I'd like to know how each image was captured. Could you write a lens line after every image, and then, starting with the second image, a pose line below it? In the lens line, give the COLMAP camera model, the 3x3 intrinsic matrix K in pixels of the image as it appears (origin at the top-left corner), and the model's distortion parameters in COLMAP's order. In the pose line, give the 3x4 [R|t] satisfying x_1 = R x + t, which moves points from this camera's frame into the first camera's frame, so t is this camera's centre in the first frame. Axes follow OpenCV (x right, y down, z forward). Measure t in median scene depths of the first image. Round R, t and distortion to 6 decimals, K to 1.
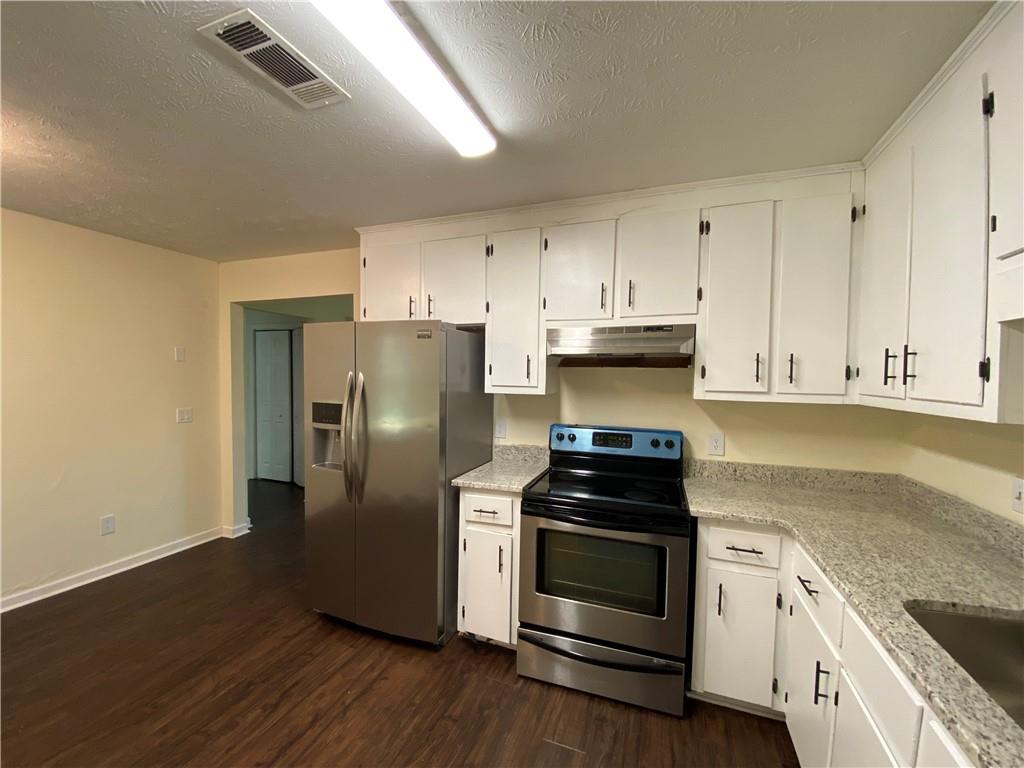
lens RADIAL K [[418.5, 0, 515.4], [0, 418.5, 391.1], [0, 0, 1]] dist [0.003705, -0.009143]
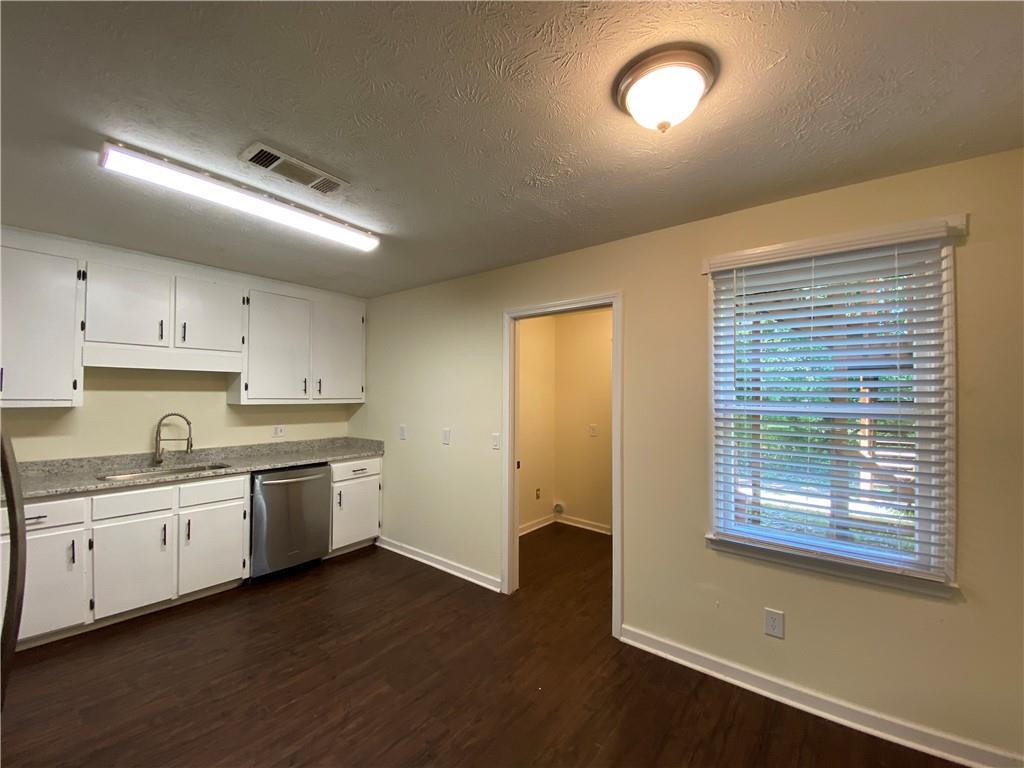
lens RADIAL K [[415.9, 0, 509.4], [0, 415.9, 392.0], [0, 0, 1]] dist [0.024931, -0.021072]
pose [[-0.951756, -0.012108, 0.306617, -0.989812], [-0.003222, 0.999560, 0.029470, -0.044660], [-0.306840, 0.027061, -0.951376, 1.261667]]
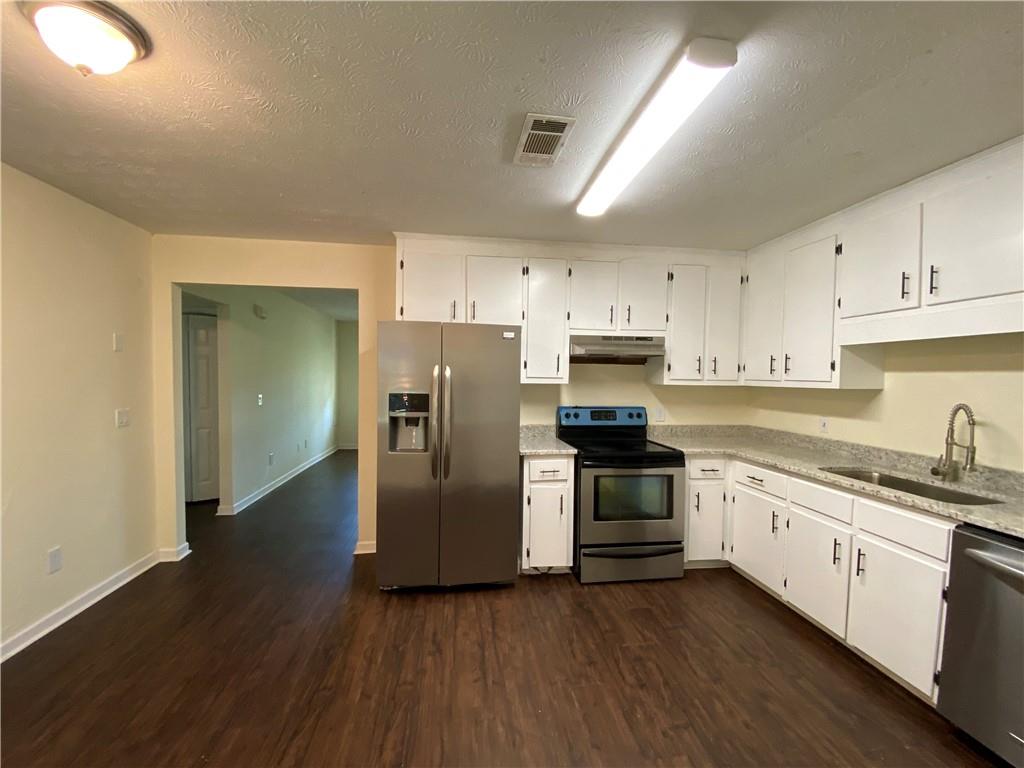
lens RADIAL K [[415.9, 0, 509.4], [0, 415.9, 392.0], [0, 0, 1]] dist [0.024931, -0.021072]
pose [[0.883453, -0.021385, 0.468032, -0.773773], [0.017214, 0.999765, 0.013188, 0.015425], [-0.468204, -0.003594, 0.883613, -0.106587]]
